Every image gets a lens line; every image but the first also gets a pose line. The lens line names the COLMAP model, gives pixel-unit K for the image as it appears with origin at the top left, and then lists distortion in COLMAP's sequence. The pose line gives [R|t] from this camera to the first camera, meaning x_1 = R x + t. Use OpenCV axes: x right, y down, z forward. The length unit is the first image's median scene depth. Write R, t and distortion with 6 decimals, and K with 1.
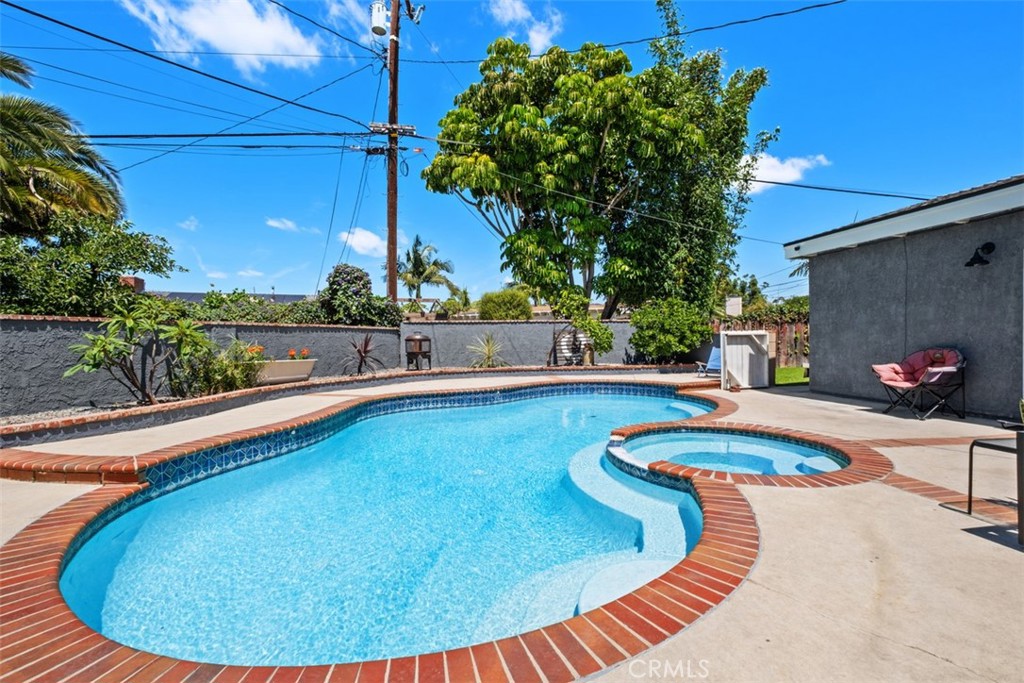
lens RADIAL K [[441.7, 0, 518.5], [0, 441.7, 347.6], [0, 0, 1]] dist [-0.000618, -0.003350]
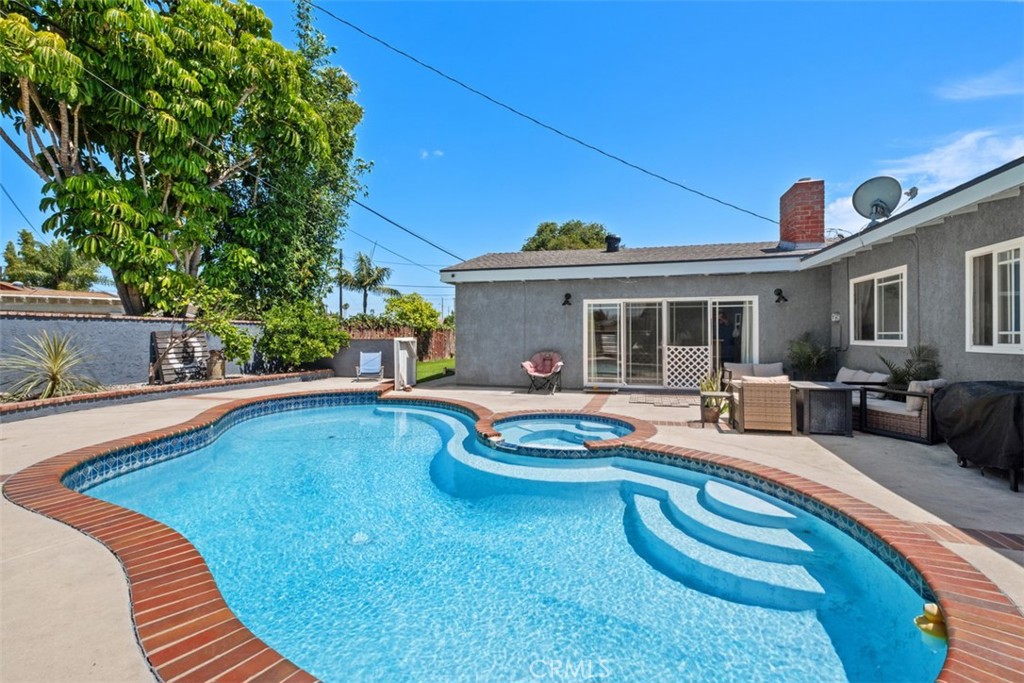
lens RADIAL K [[441.7, 0, 511.6], [0, 441.7, 337.0], [0, 0, 1]] dist [-0.000618, -0.003350]
pose [[0.430497, 0.008865, 0.902549, -0.487587], [0.012086, 0.999805, -0.015585, -0.022143], [-0.902511, 0.017618, 0.430306, 0.296166]]
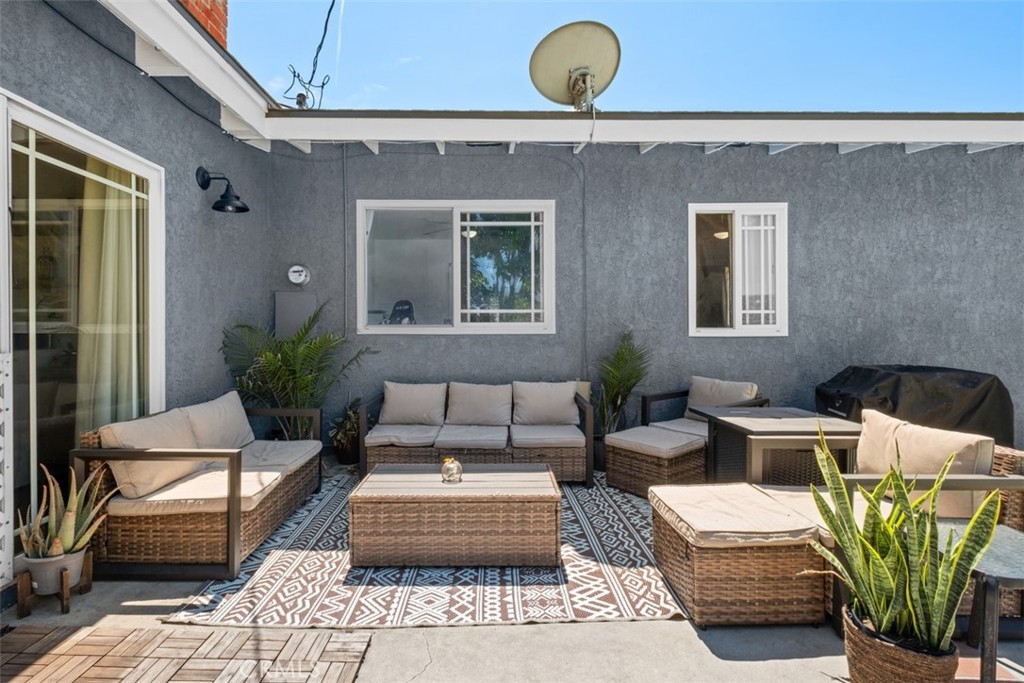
lens RADIAL K [[473.9, 0, 481.6], [0, 473.9, 329.3], [0, 0, 1]] dist [0.020694, -0.000279]
pose [[-0.988951, 0.013867, 0.147590, 0.538940], [0.016417, 0.999736, 0.016074, -0.022790], [-0.147328, 0.018320, -0.988918, 0.527142]]
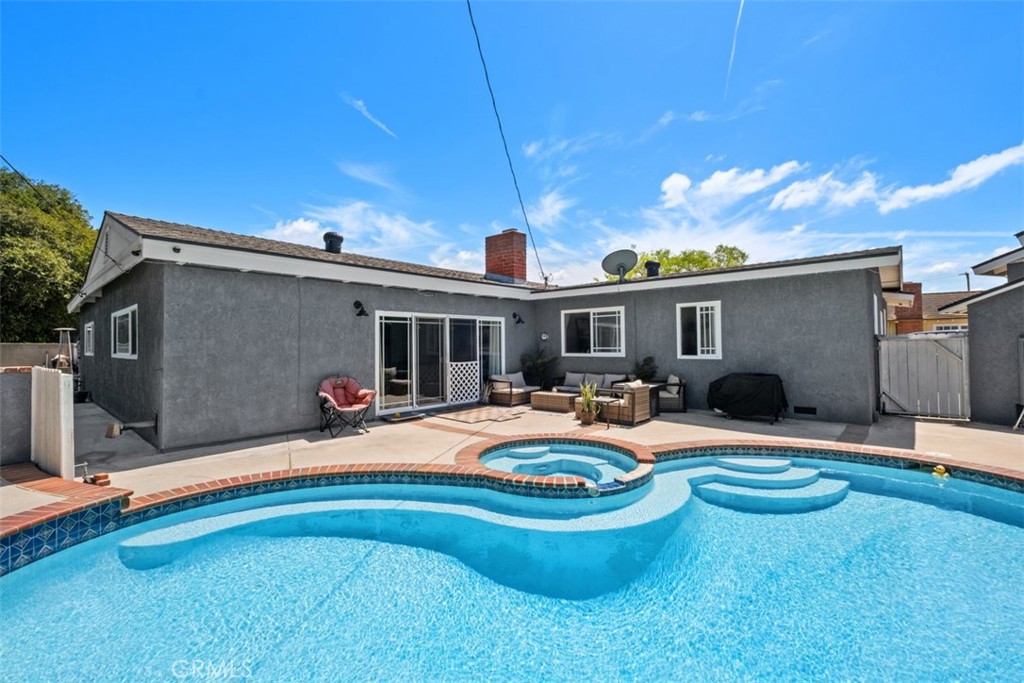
lens RADIAL K [[441.7, 0, 502.1], [0, 441.7, 335.4], [0, 0, 1]] dist [-0.000618, -0.003350]
pose [[-0.621530, 0.032540, 0.782714, -0.251067], [0.032113, 0.999355, -0.016047, -0.061358], [-0.782732, 0.015162, -0.622175, 1.074516]]
